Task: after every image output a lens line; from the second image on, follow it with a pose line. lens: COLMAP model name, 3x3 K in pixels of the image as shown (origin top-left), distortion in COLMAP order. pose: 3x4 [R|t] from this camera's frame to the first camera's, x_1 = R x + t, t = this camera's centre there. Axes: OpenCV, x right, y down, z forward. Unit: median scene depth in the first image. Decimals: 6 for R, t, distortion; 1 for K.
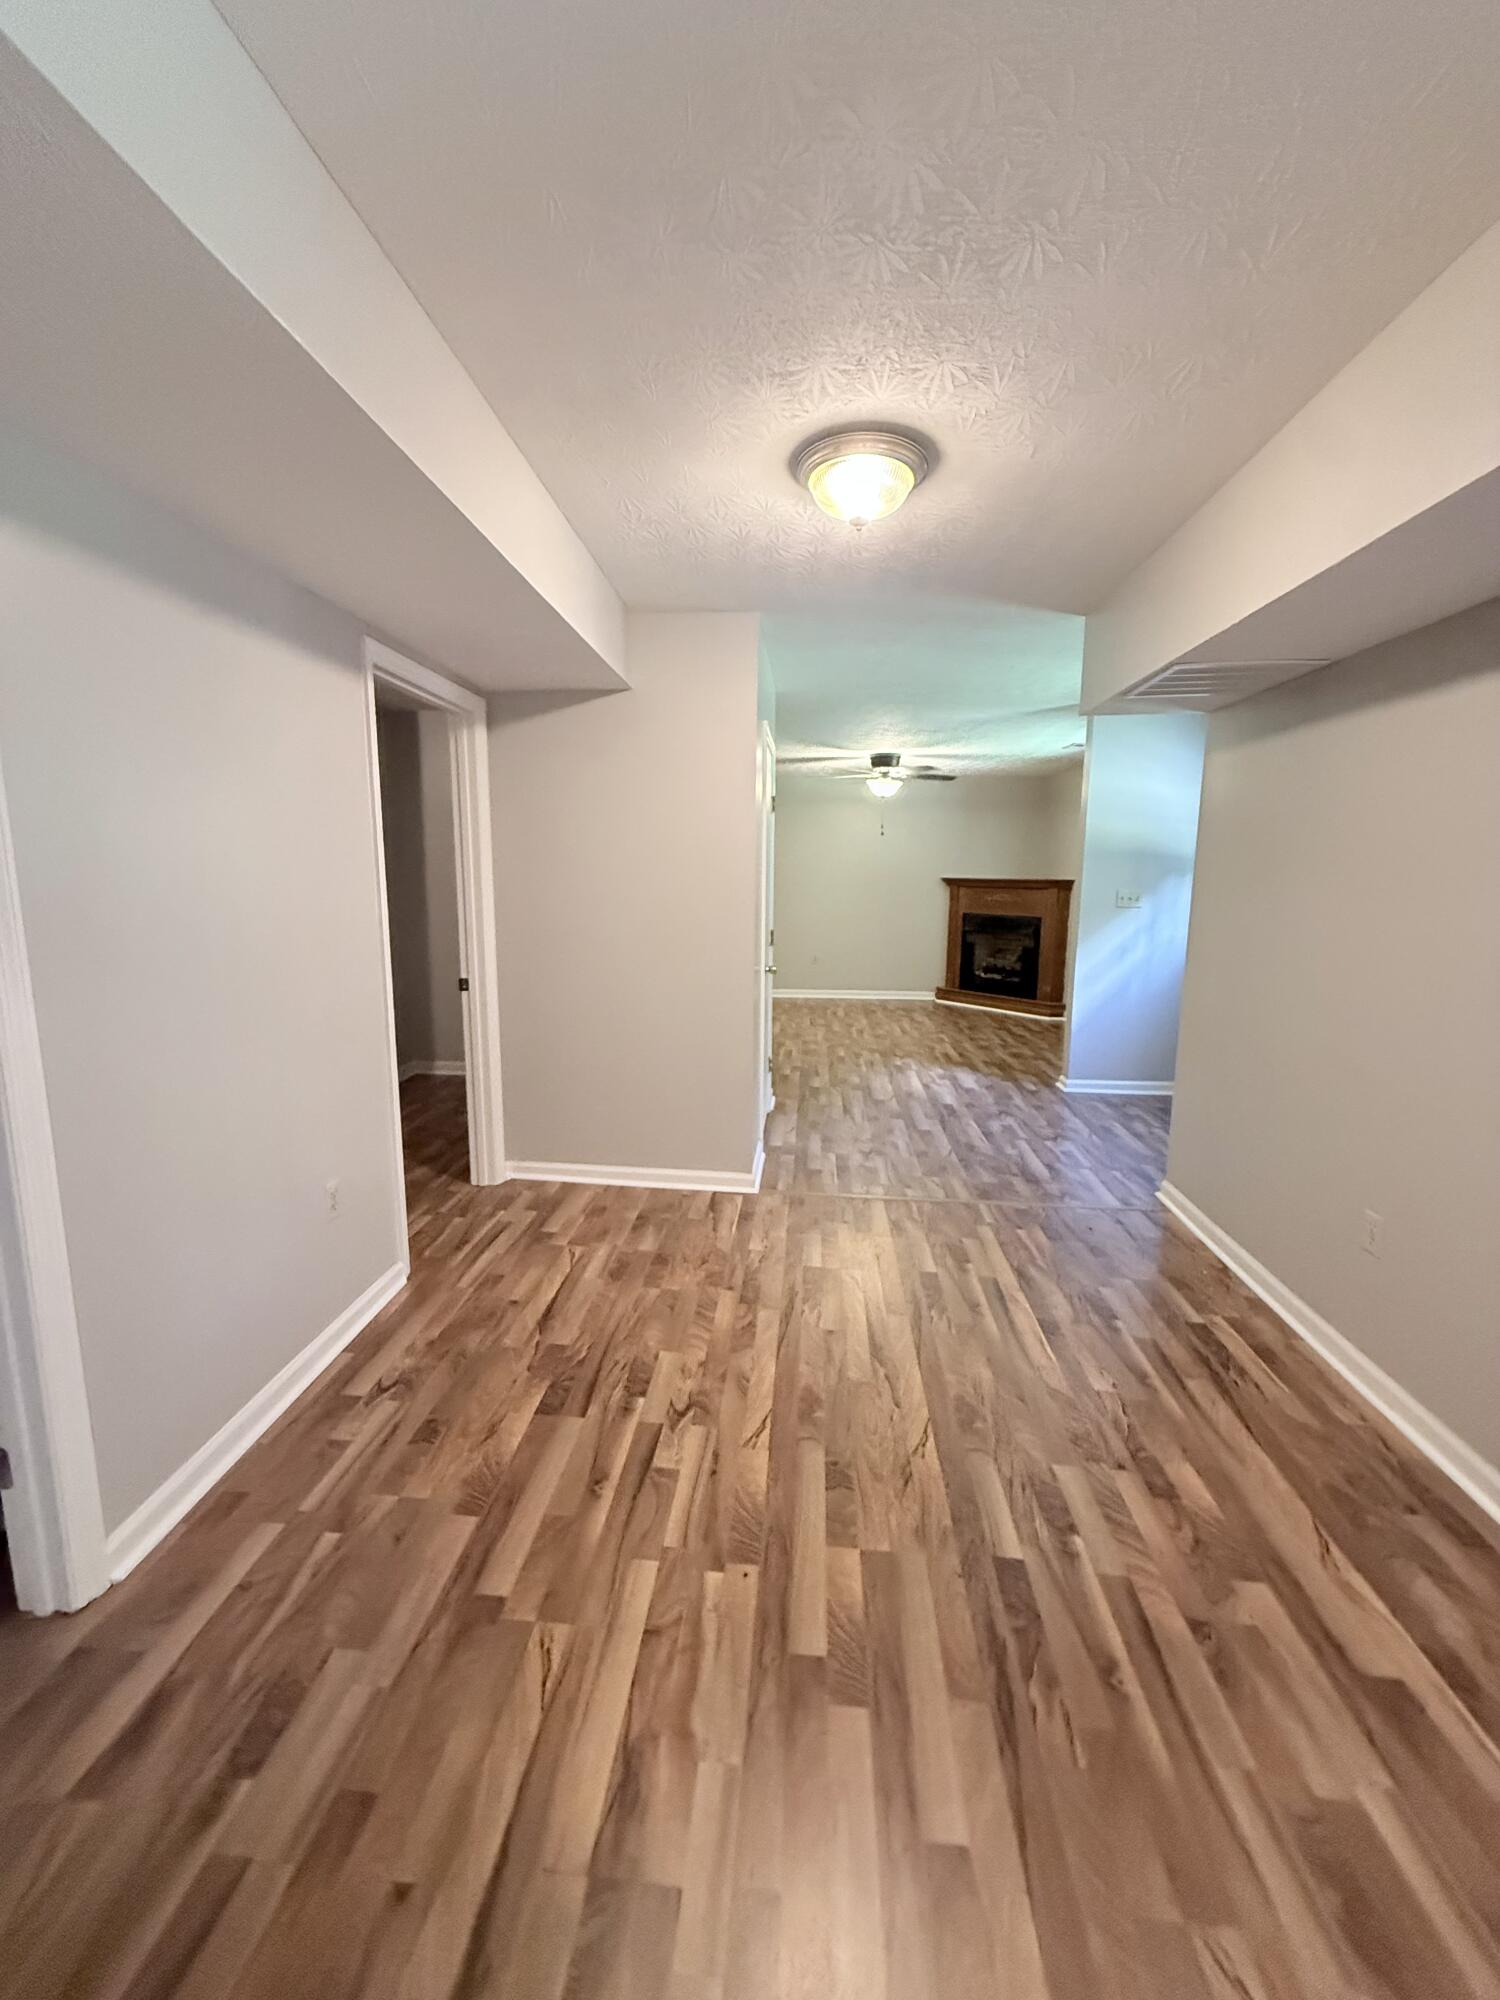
lens RADIAL K [[792.2, 0, 751.3], [0, 792.2, 988.9], [0, 0, 1]] dist [0.000455, 0.000199]
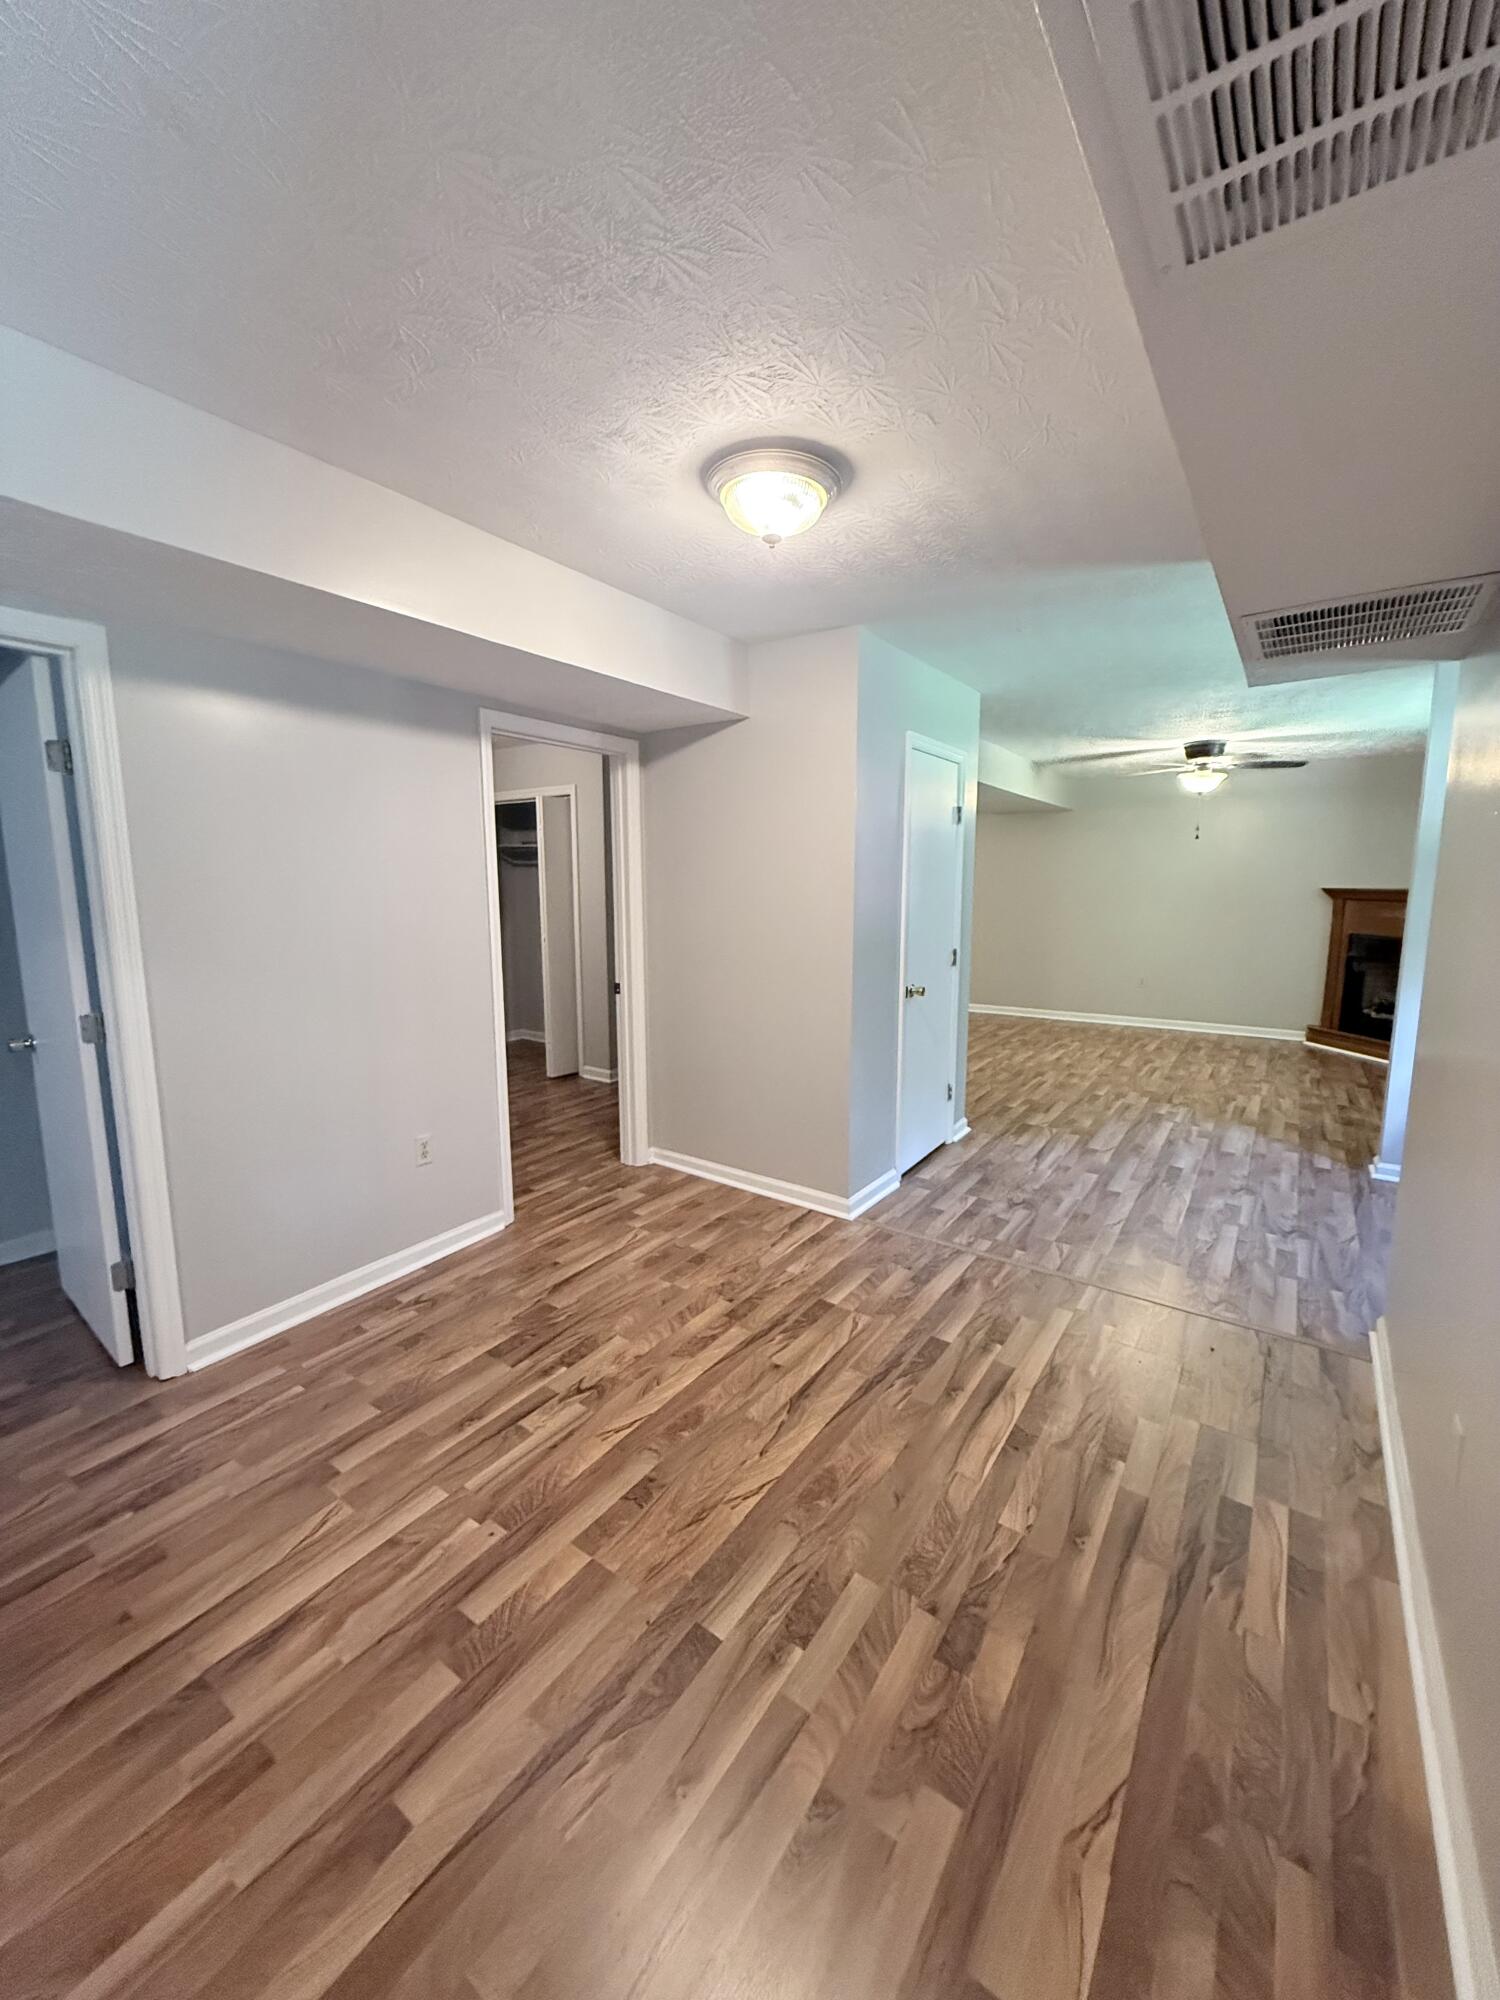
lens RADIAL K [[792.2, 0, 751.9], [0, 792.2, 989.5], [0, 0, 1]] dist [0.000455, 0.000199]
pose [[0.867418, 0.058361, -0.494147, 0.558576], [-0.062906, 0.997992, 0.007442, -0.036495], [0.493588, 0.024630, 0.869347, 0.135044]]
